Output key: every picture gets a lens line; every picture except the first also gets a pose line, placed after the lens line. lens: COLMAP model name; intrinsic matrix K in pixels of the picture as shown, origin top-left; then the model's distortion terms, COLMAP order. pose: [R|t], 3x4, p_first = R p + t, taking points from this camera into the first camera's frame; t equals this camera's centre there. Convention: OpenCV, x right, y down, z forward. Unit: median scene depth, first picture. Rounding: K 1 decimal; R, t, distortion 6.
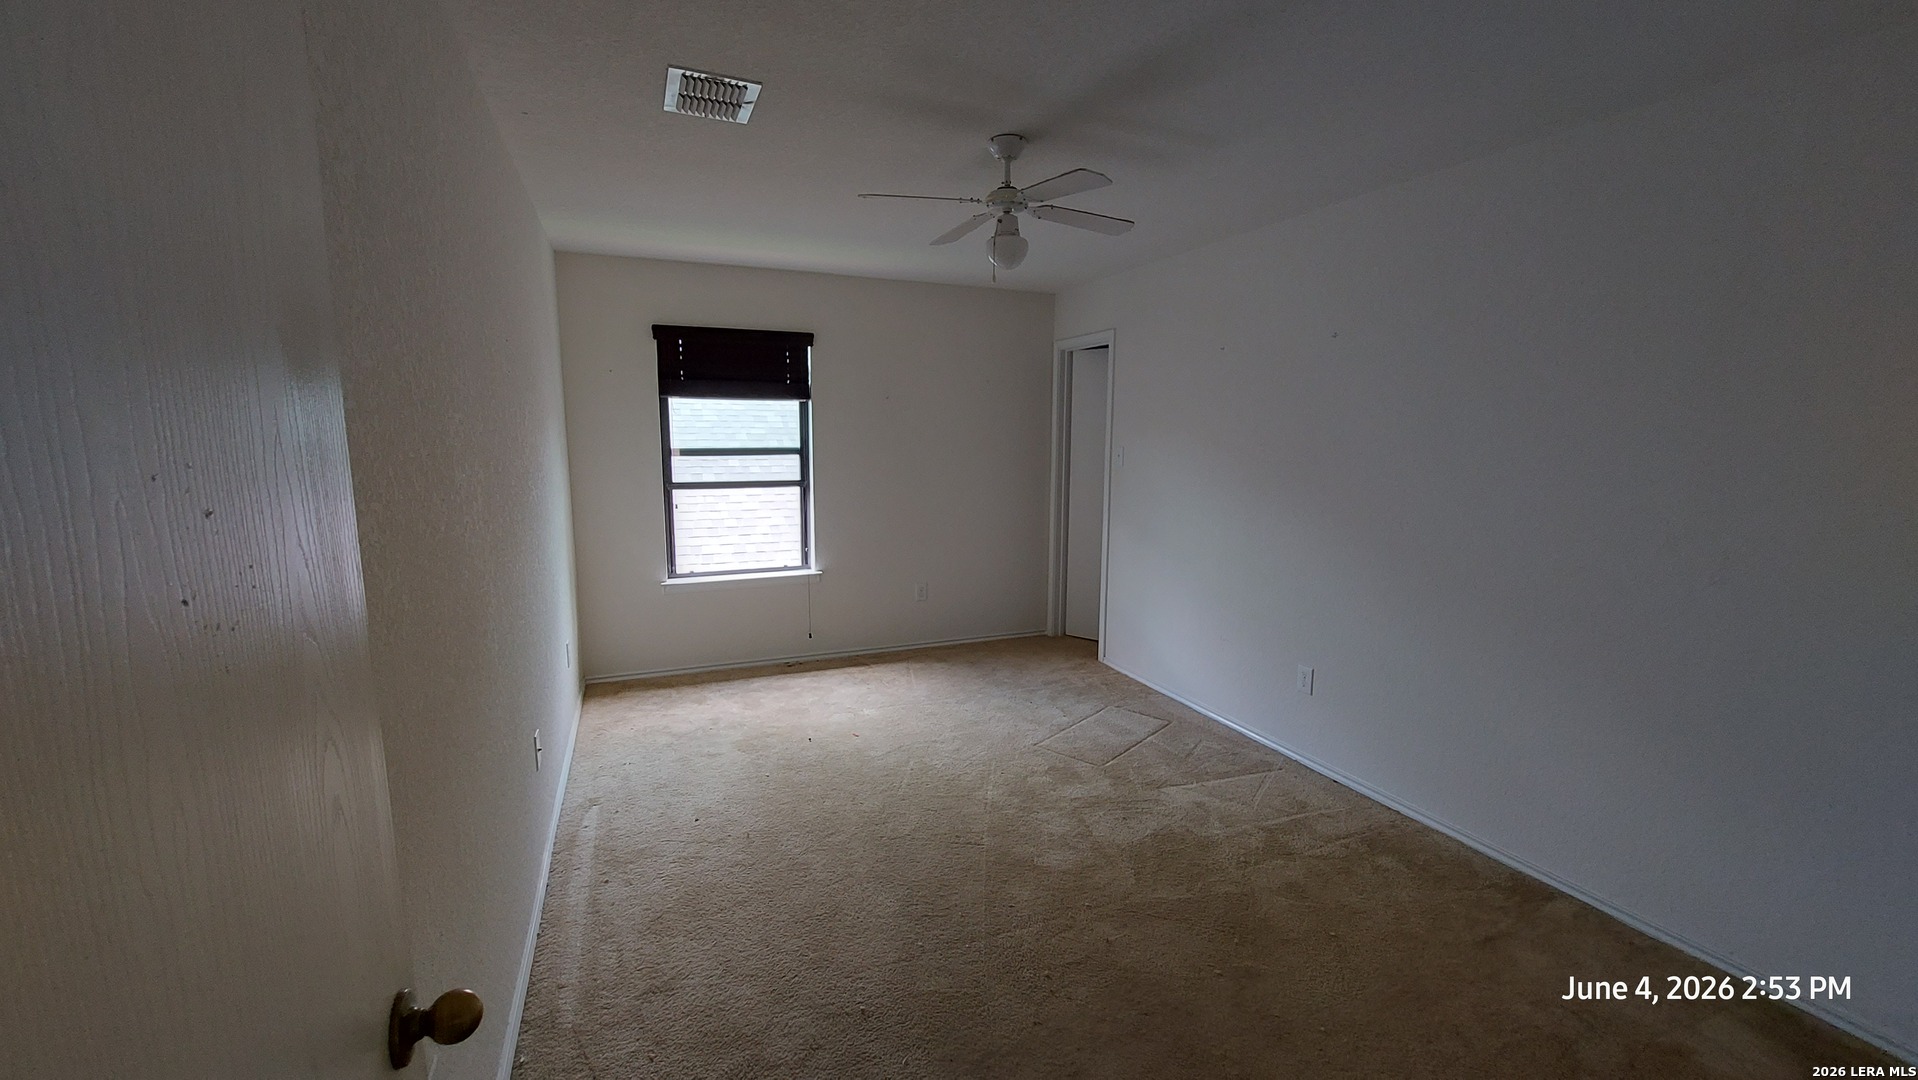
lens RADIAL K [[763.3, 0, 929.2], [0, 763.3, 551.8], [0, 0, 1]] dist [-0.013368, -0.000106]
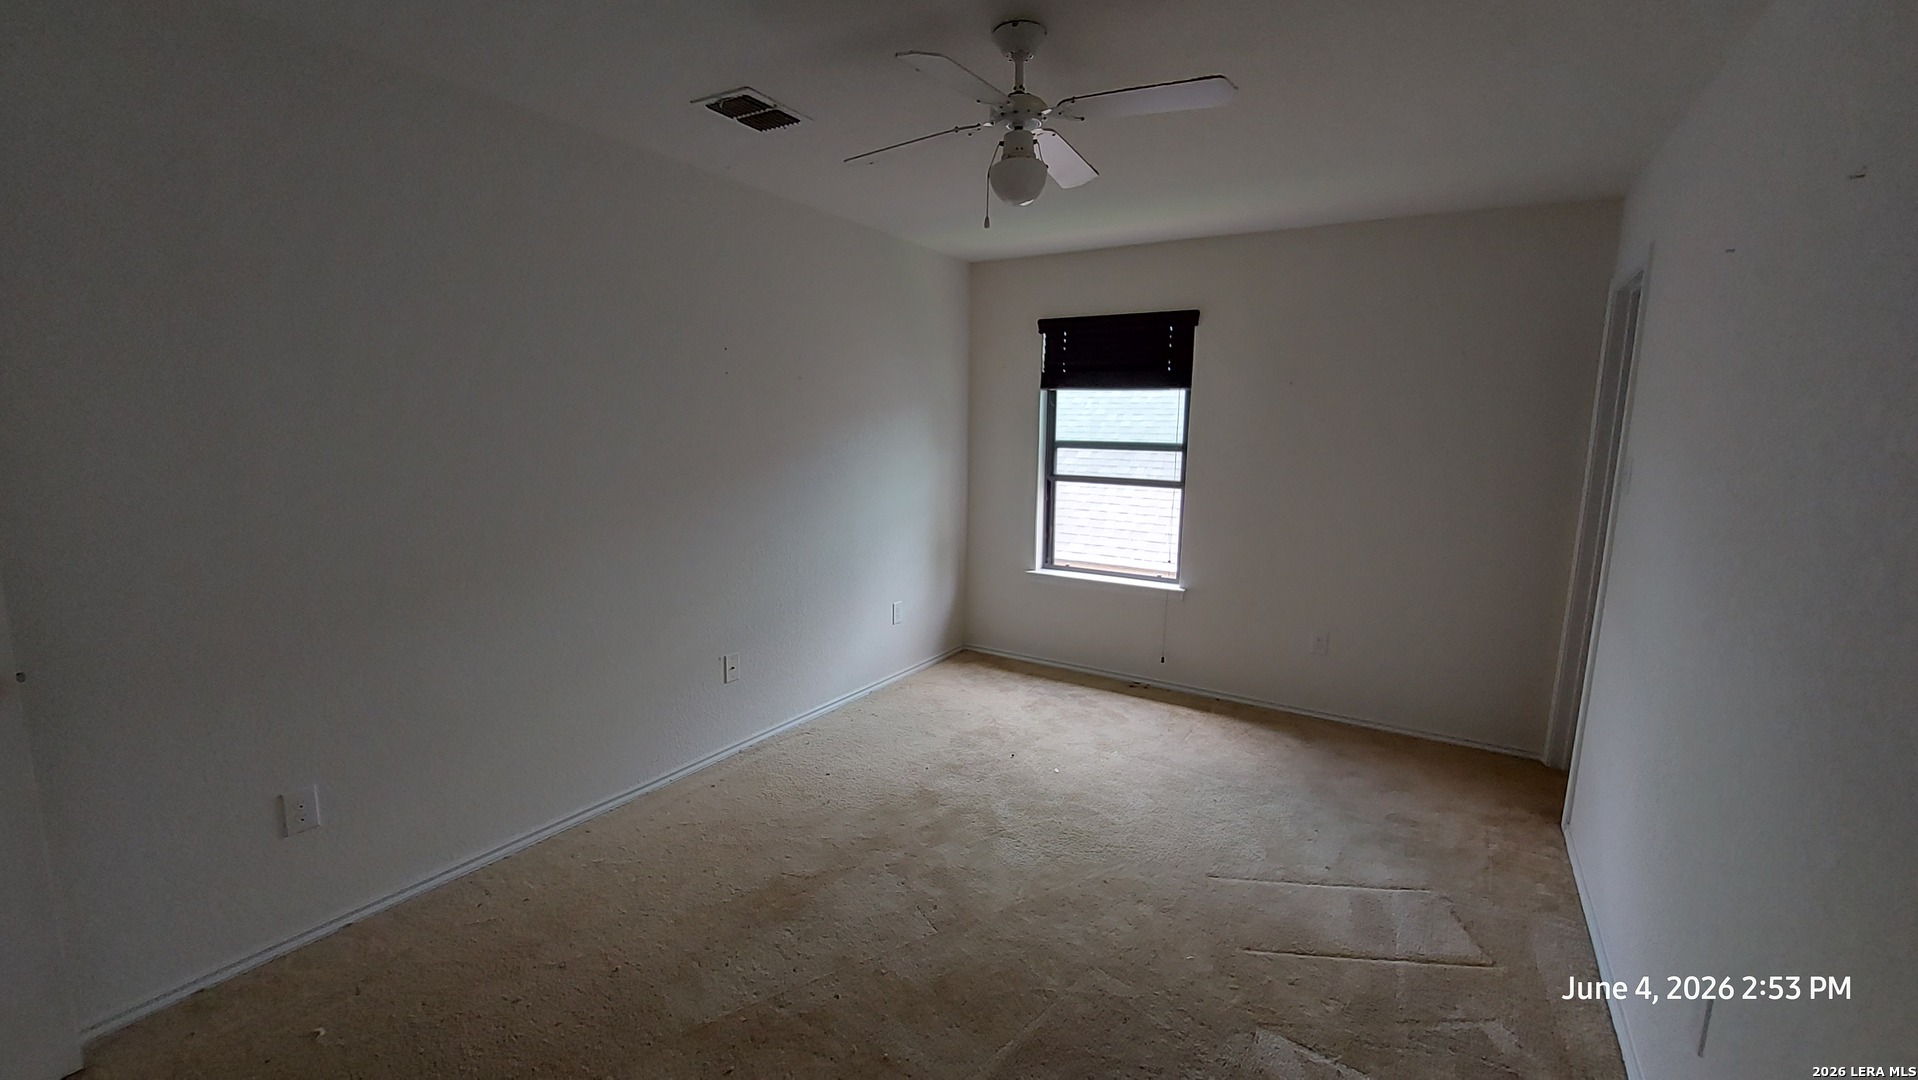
lens RADIAL K [[763.3, 0, 962.1], [0, 763.3, 542.6], [0, 0, 1]] dist [-0.013368, -0.000106]
pose [[0.592897, 0.128738, -0.794921, 0.403842], [-0.139557, 0.988628, 0.056020, -0.040901], [0.793093, 0.077723, 0.604121, 0.299634]]
